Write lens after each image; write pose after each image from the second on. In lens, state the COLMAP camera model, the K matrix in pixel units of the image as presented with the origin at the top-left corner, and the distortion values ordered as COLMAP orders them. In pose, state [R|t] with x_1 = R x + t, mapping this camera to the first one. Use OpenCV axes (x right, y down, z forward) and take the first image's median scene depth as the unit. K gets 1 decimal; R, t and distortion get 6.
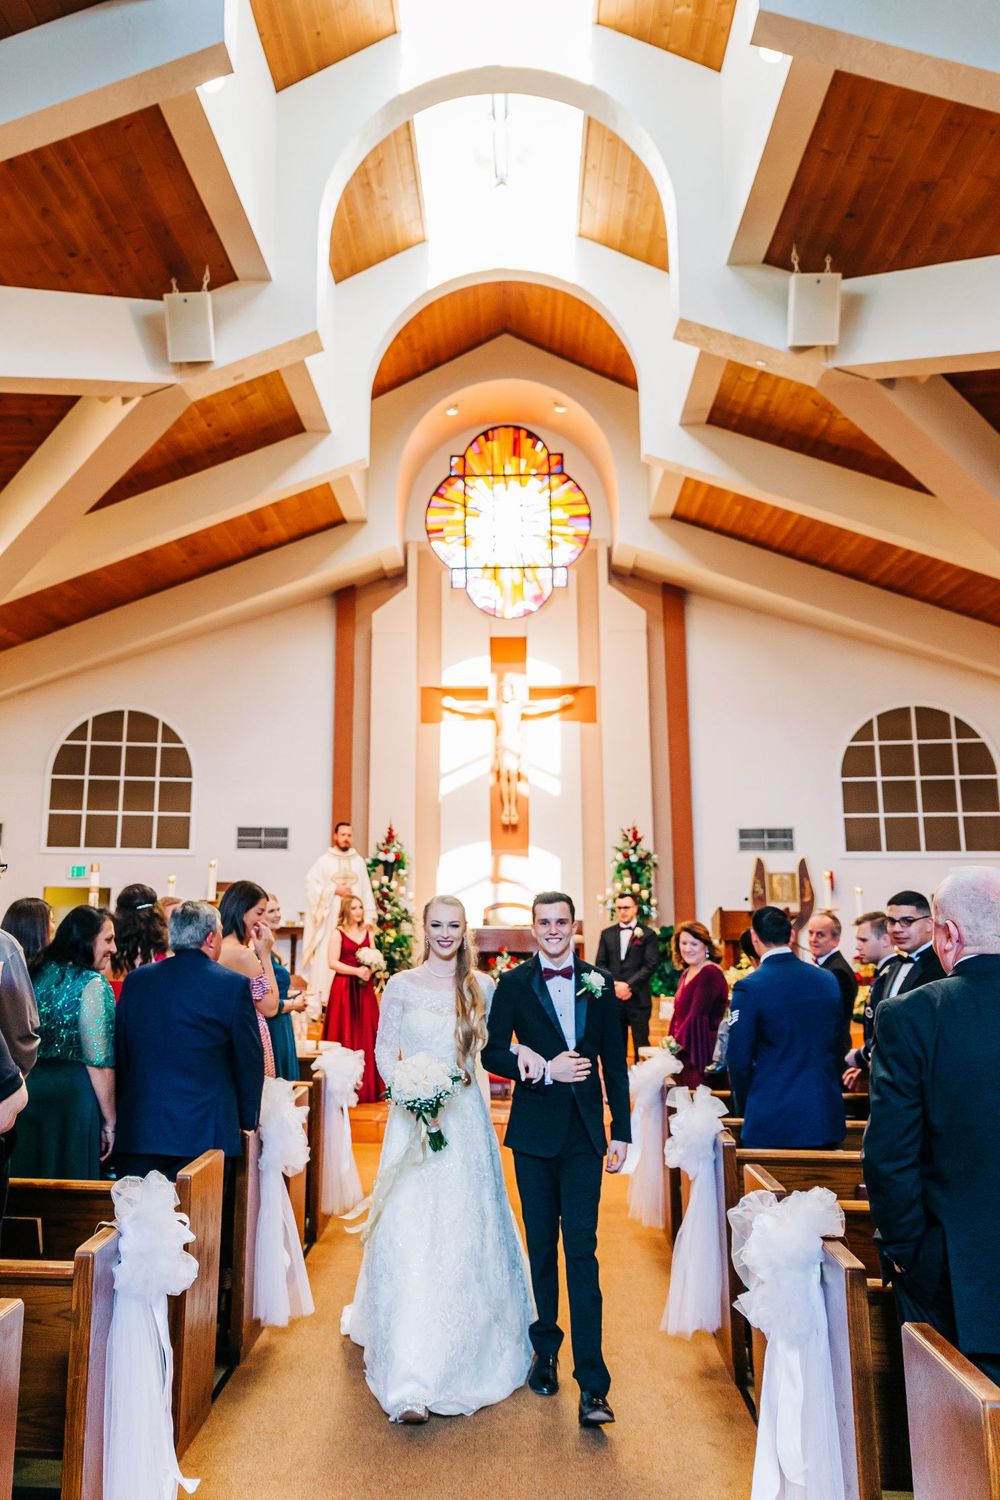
lens RADIAL K [[1240.7, 0, 419.7], [0, 1240.7, 644.0], [0, 0, 1]] dist [-0.004060, 0.000347]
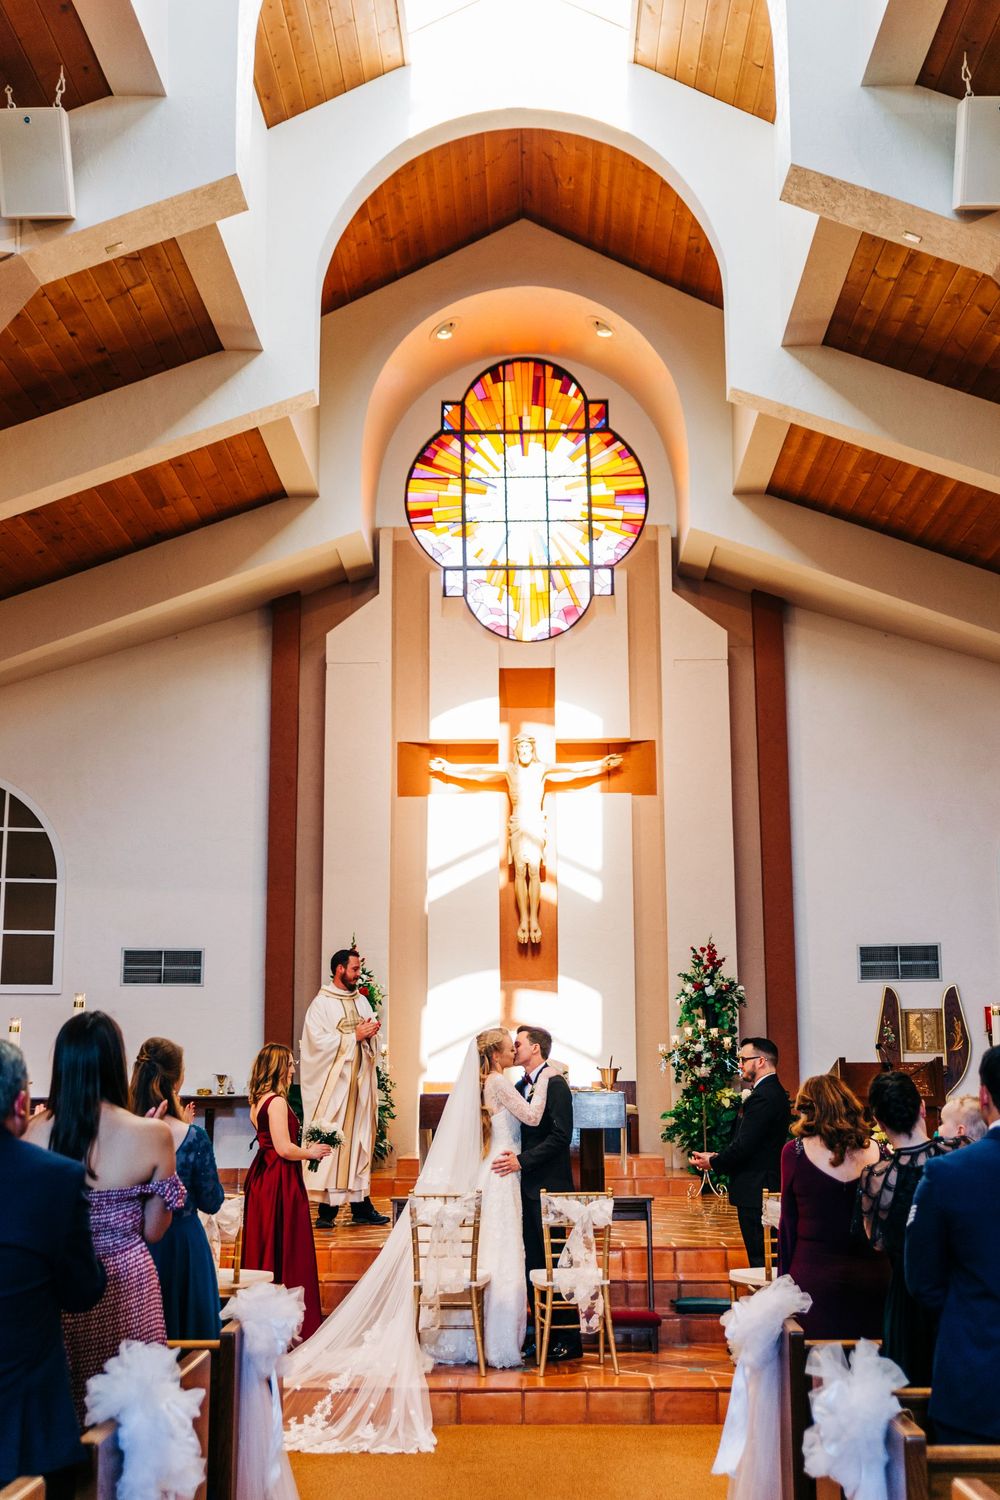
lens RADIAL K [[1736.6, 0, 500.0], [0, 1736.6, 750.0], [0, 0, 1]] dist [-0.002623, -0.017686]
pose [[0.998265, -0.000921, 0.058867, 0.000697], [-0.000642, 0.999648, 0.026526, 0.015276], [-0.058871, -0.026517, 0.997913, 0.056762]]
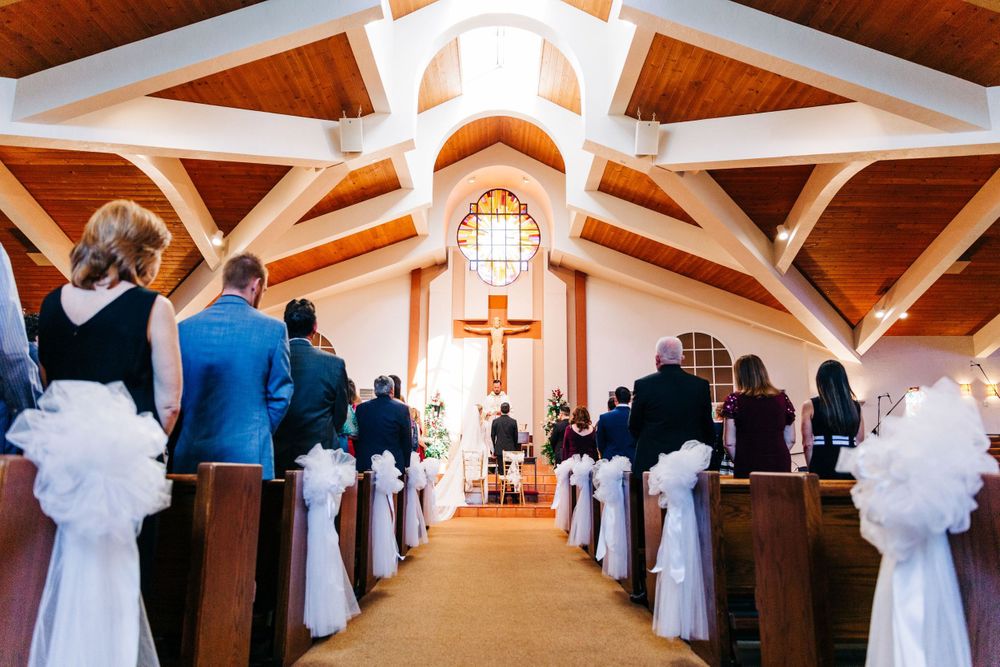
lens RADIAL K [[680.8, 0, 500.0], [0, 680.8, 333.5], [0, 0, 1]] dist [0.000413, 0.000308]
pose [[0.996305, 0.015043, 0.084558, -0.019425], [-0.017893, 0.999294, 0.033042, 0.021721], [-0.084002, -0.034433, 0.995871, -0.105215]]
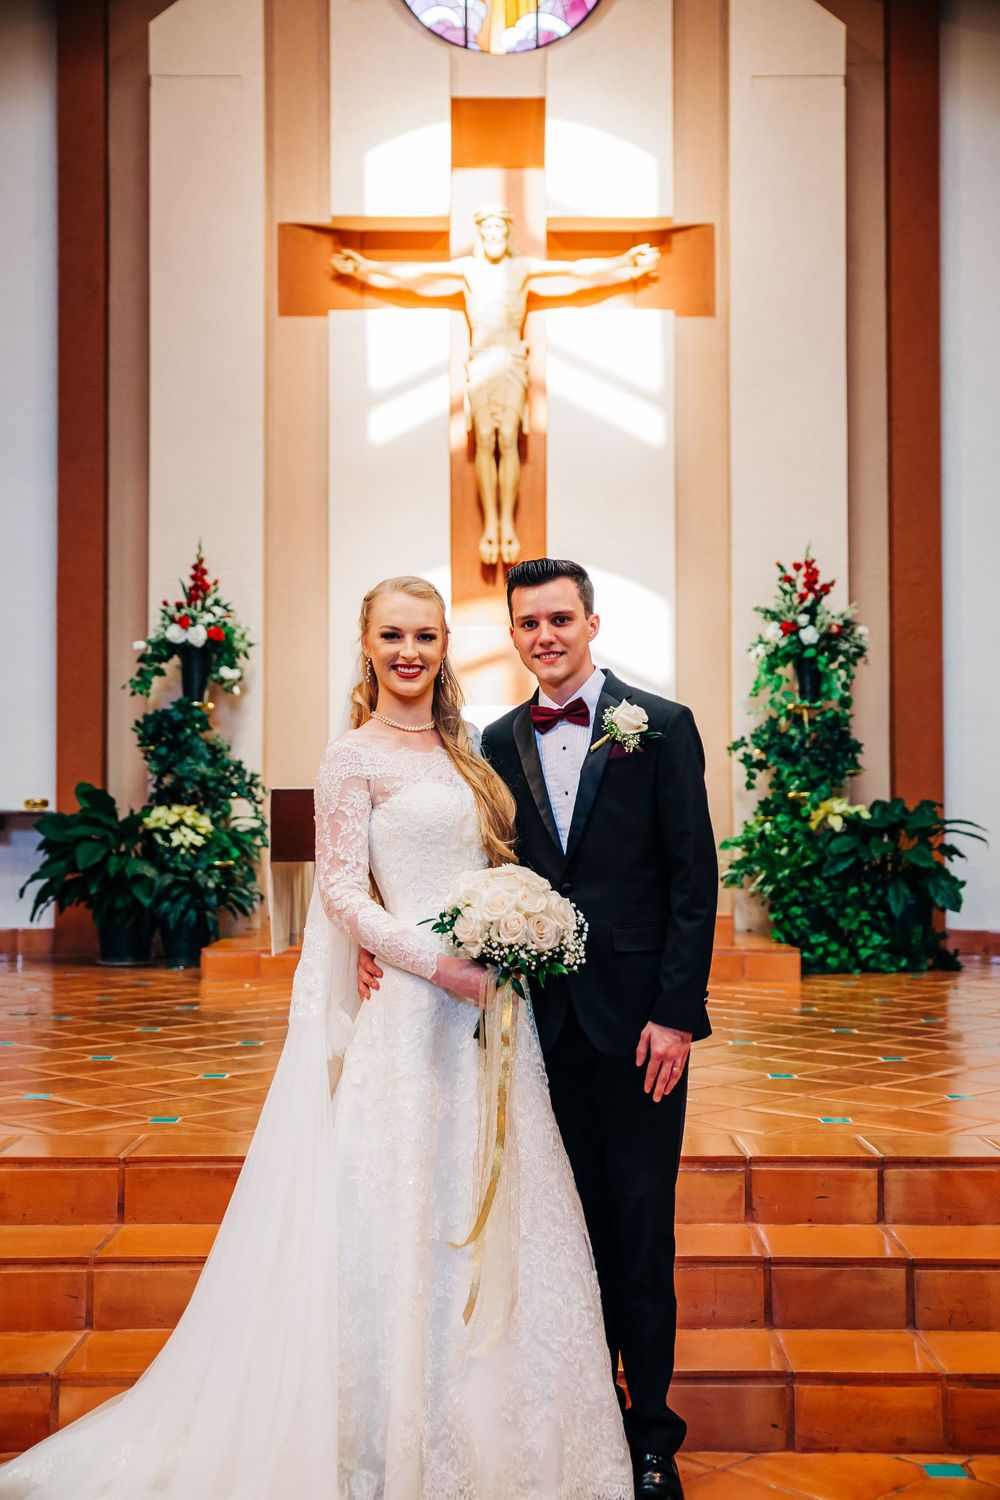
lens RADIAL K [[1849.7, 0, 500.0], [0, 1849.7, 750.0], [0, 0, 1]] dist [0.013249, 0.024678]
pose [[0.996789, -0.006485, 0.079812, 0.026528], [-0.007682, 0.984373, 0.175926, 0.109397], [-0.079706, -0.175974, 0.981163, 0.433533]]
